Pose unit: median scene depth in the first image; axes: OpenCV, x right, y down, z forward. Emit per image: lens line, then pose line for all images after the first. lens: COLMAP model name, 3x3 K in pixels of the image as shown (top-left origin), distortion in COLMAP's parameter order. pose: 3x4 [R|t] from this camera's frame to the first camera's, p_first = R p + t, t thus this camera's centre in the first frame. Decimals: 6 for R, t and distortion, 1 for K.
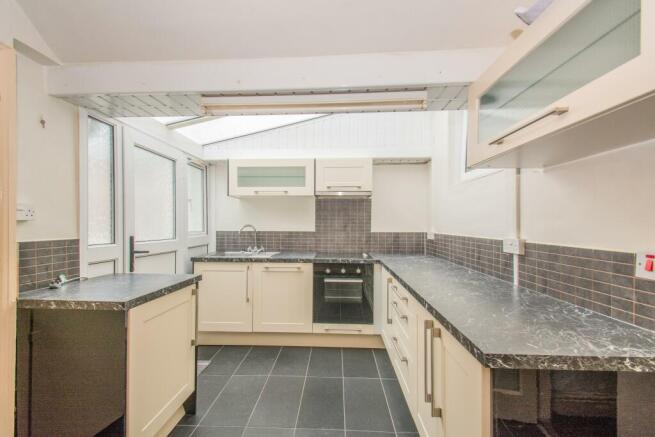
lens RADIAL K [[285.5, 0, 327.5], [0, 285.5, 218.5], [0, 0, 1]] dist [0.001295, 0.000121]
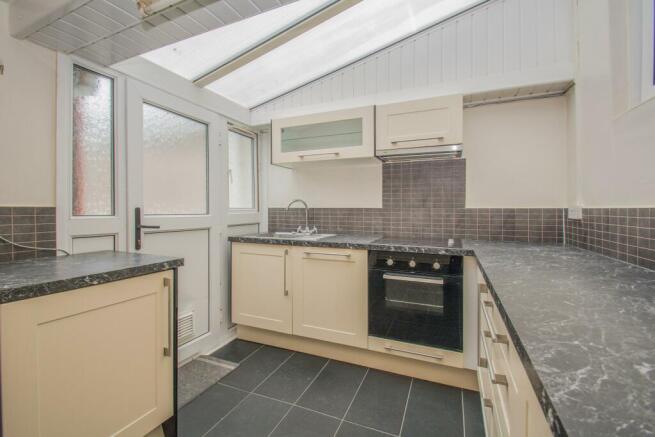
lens RADIAL K [[288.2, 0, 328.4], [0, 288.2, 205.0], [0, 0, 1]] dist [-0.008986, -0.000481]
pose [[0.932832, -0.008526, -0.360212, 0.108359], [0.009274, 0.999957, 0.000347, 0.041583], [0.360193, -0.003664, 0.932870, 0.289374]]
